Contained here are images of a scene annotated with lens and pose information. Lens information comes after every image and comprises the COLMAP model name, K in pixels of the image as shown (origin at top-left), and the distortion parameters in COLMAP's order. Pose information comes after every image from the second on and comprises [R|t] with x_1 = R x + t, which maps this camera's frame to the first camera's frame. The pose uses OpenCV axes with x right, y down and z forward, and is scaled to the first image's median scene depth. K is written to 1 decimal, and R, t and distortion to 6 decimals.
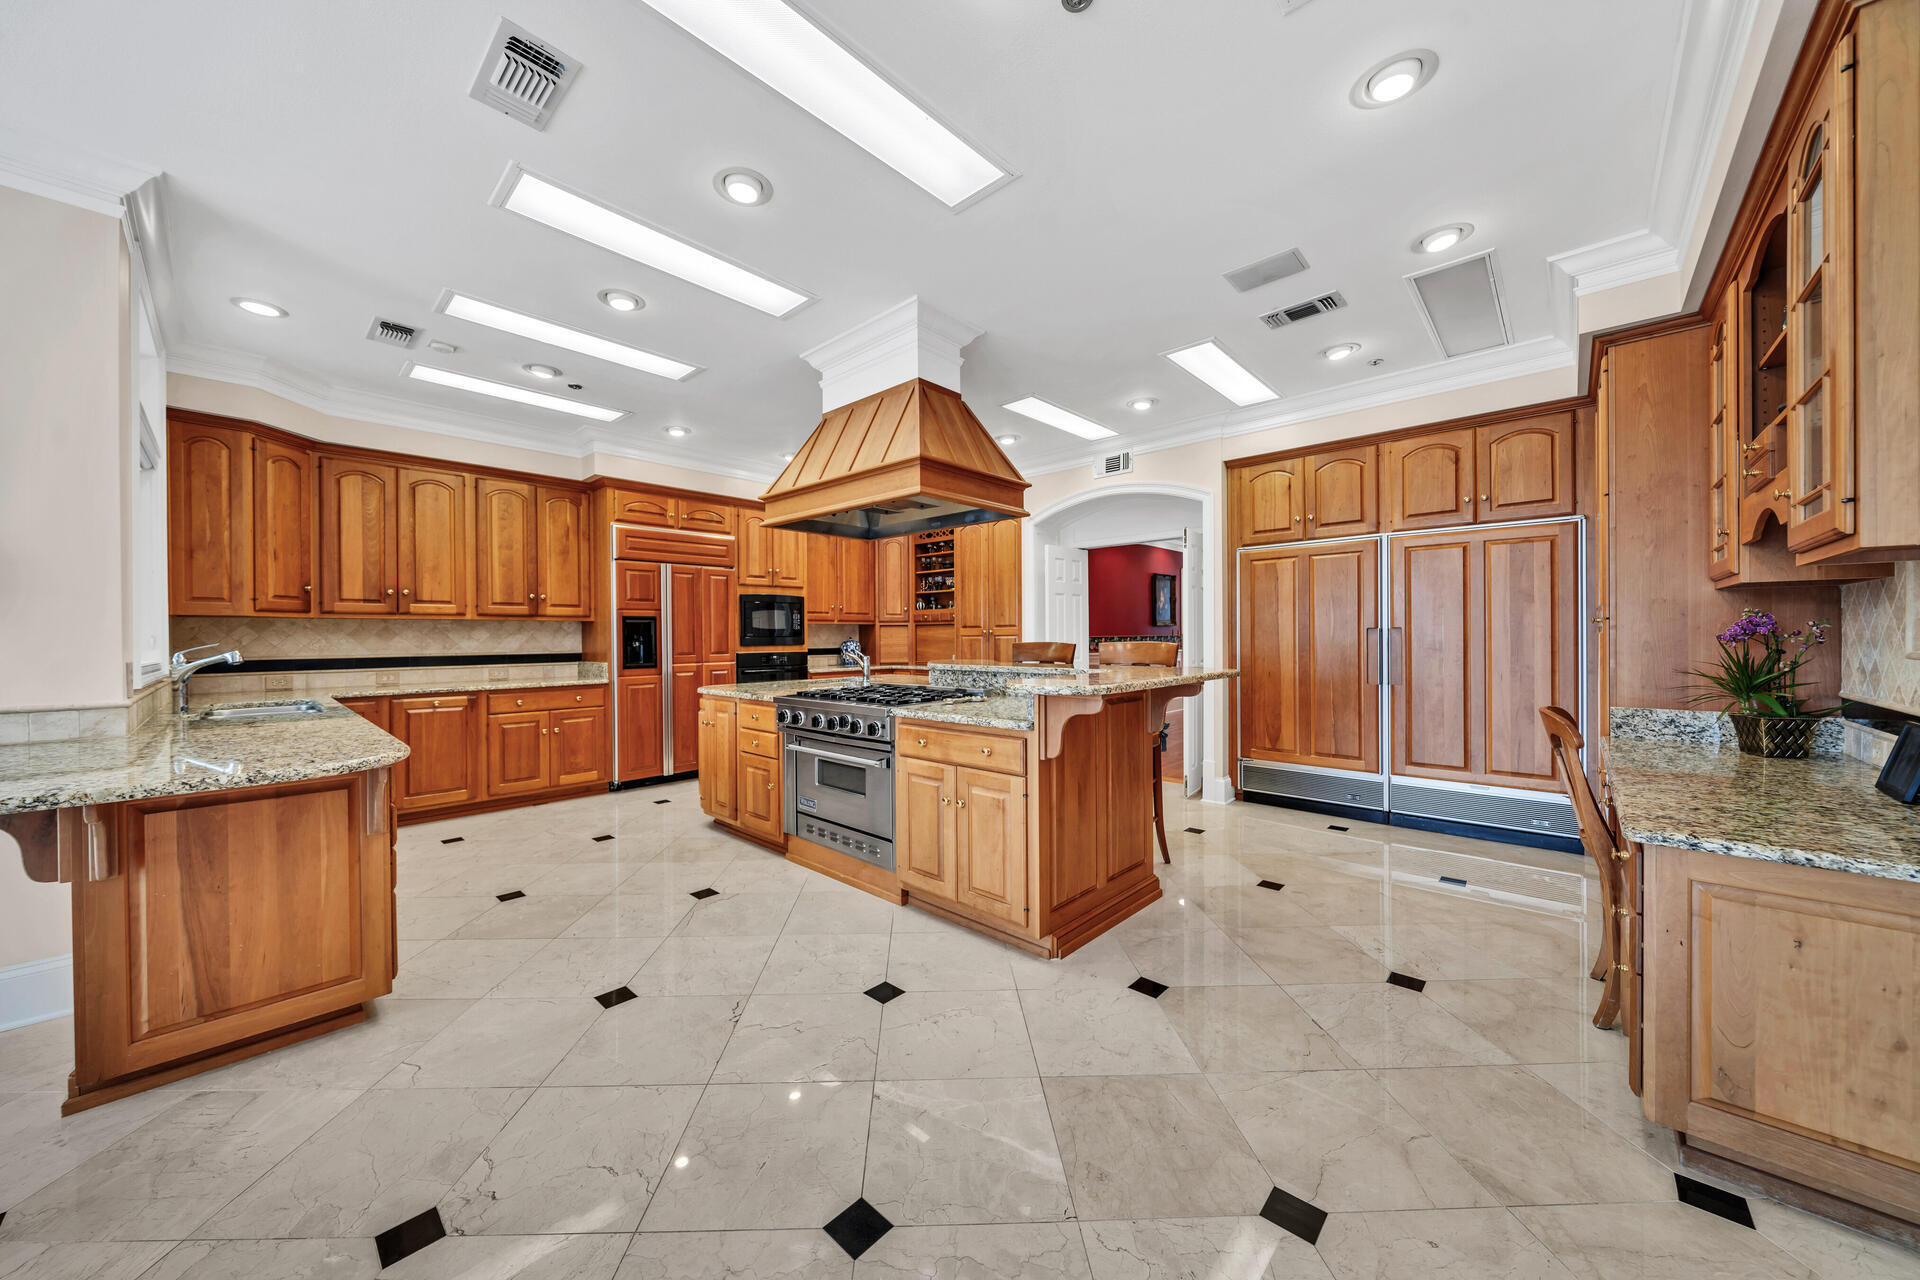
lens RADIAL K [[666.3, 0, 966.1], [0, 666.3, 639.2], [0, 0, 1]] dist [0.000885, 0.000180]
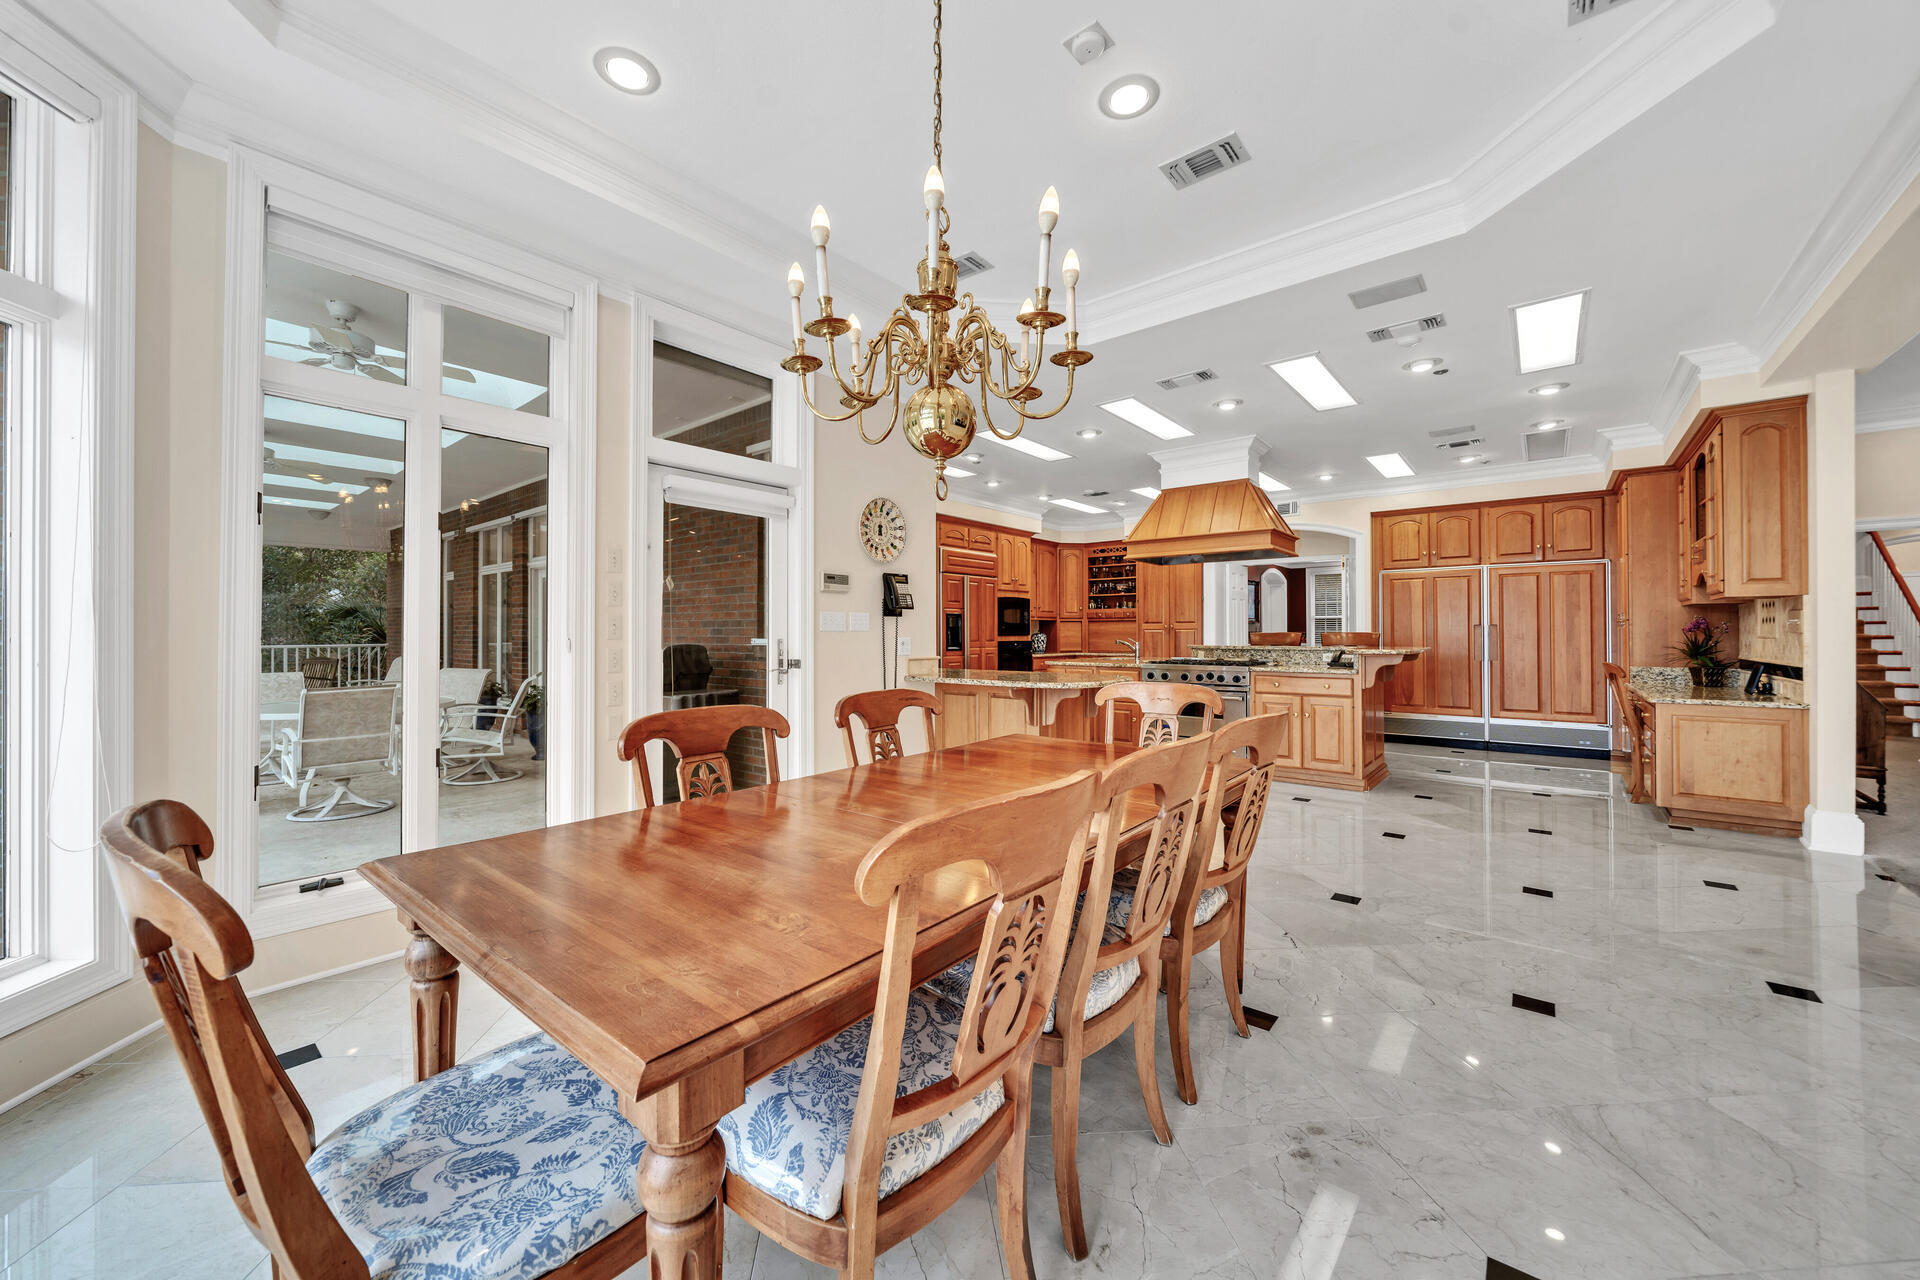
lens RADIAL K [[729.5, 0, 951.4], [0, 729.5, 627.6], [0, 0, 1]] dist [-0.000609, -0.000854]
pose [[0.998552, 0.006797, 0.053366, -0.749117], [-0.006046, 0.999880, -0.014230, 0.022401], [-0.053456, 0.013887, 0.998474, -0.675846]]
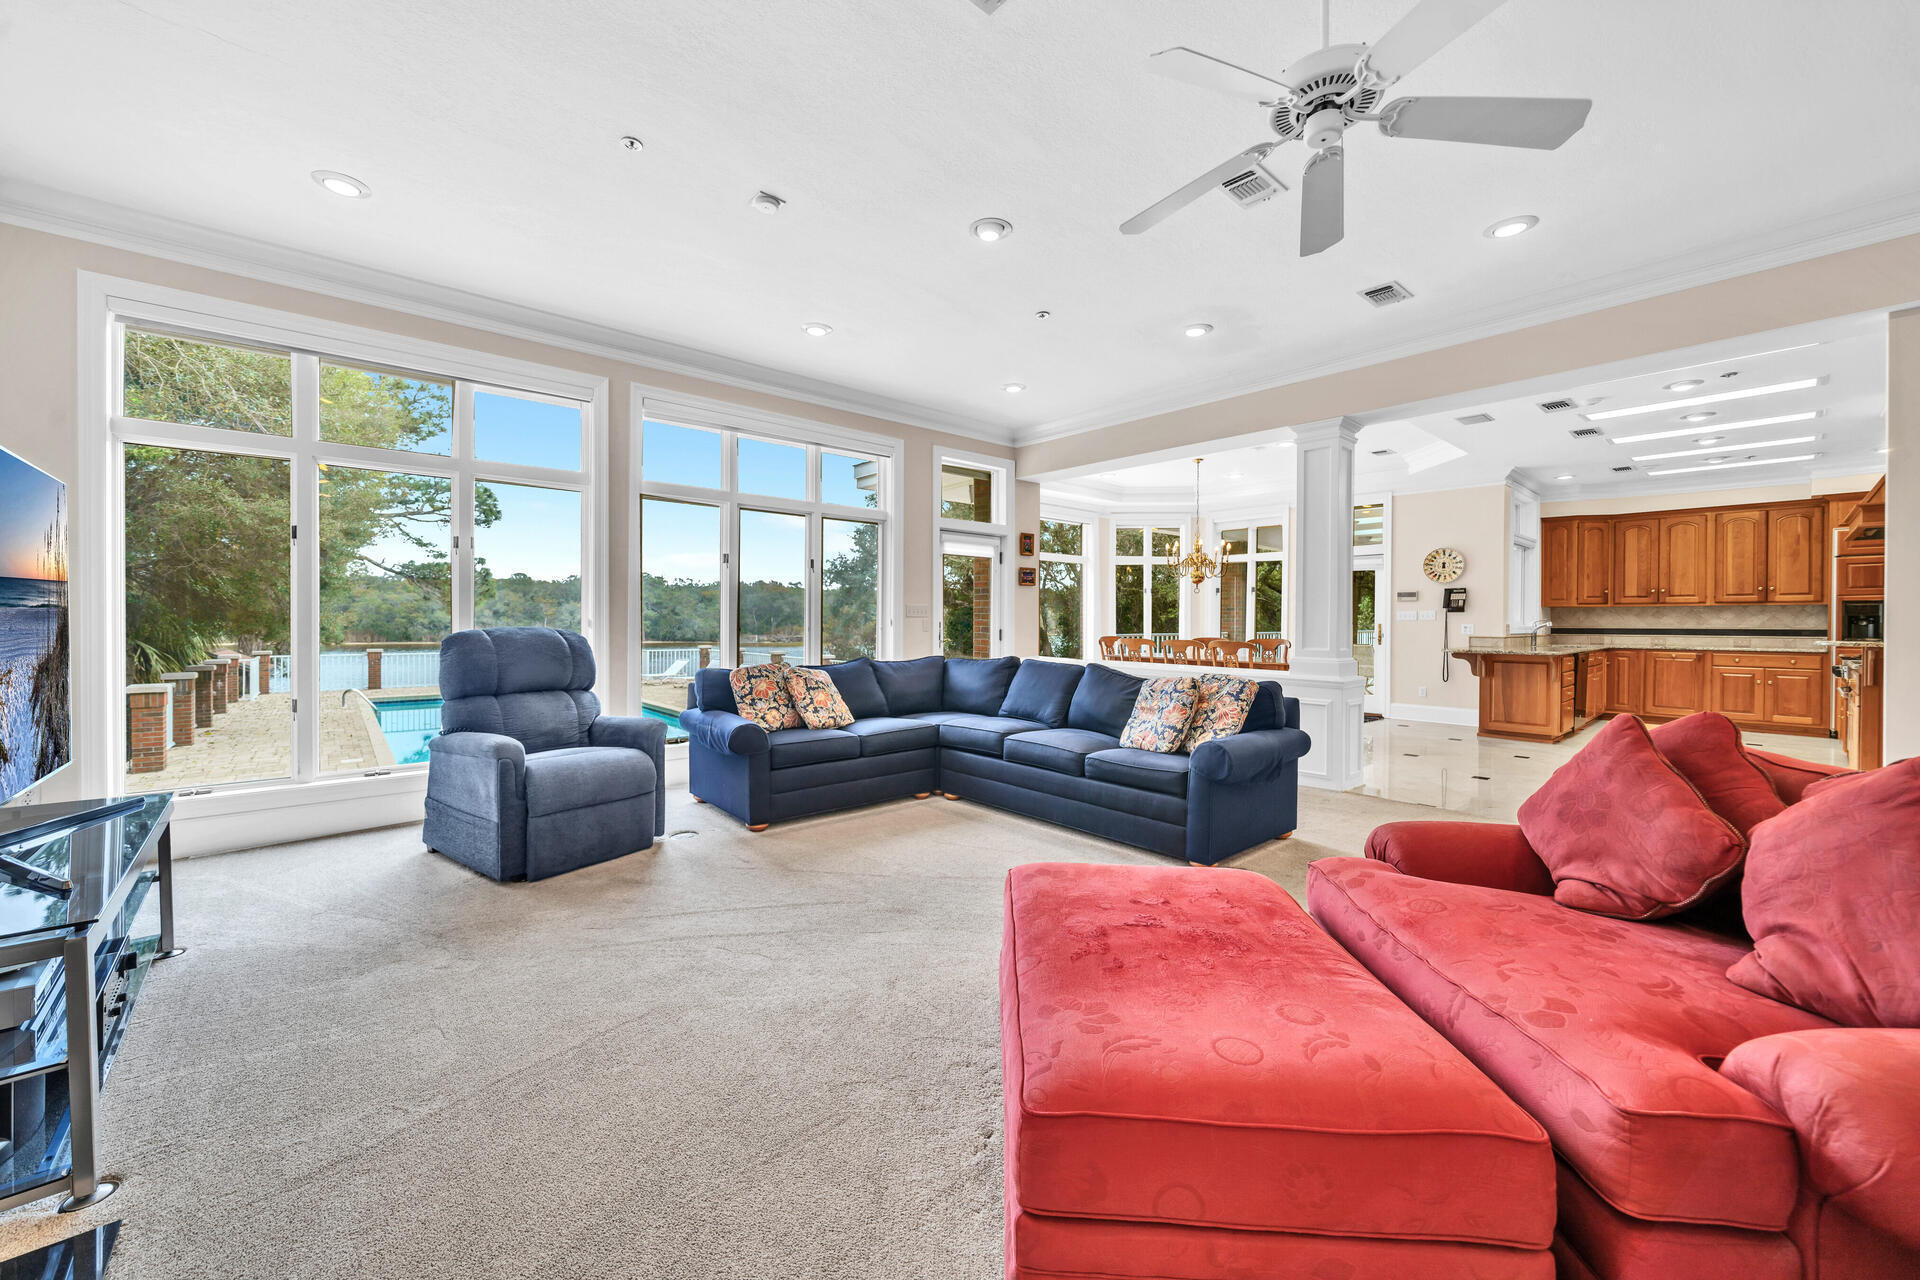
lens RADIAL K [[666.3, 0, 954.8], [0, 666.3, 615.5], [0, 0, 1]] dist [0.000885, 0.000180]
pose [[-0.136043, 0.001299, -0.990702, 1.323677], [-0.008811, 0.999958, 0.002521, 0.006474], [0.990664, 0.009072, -0.136026, -0.683305]]
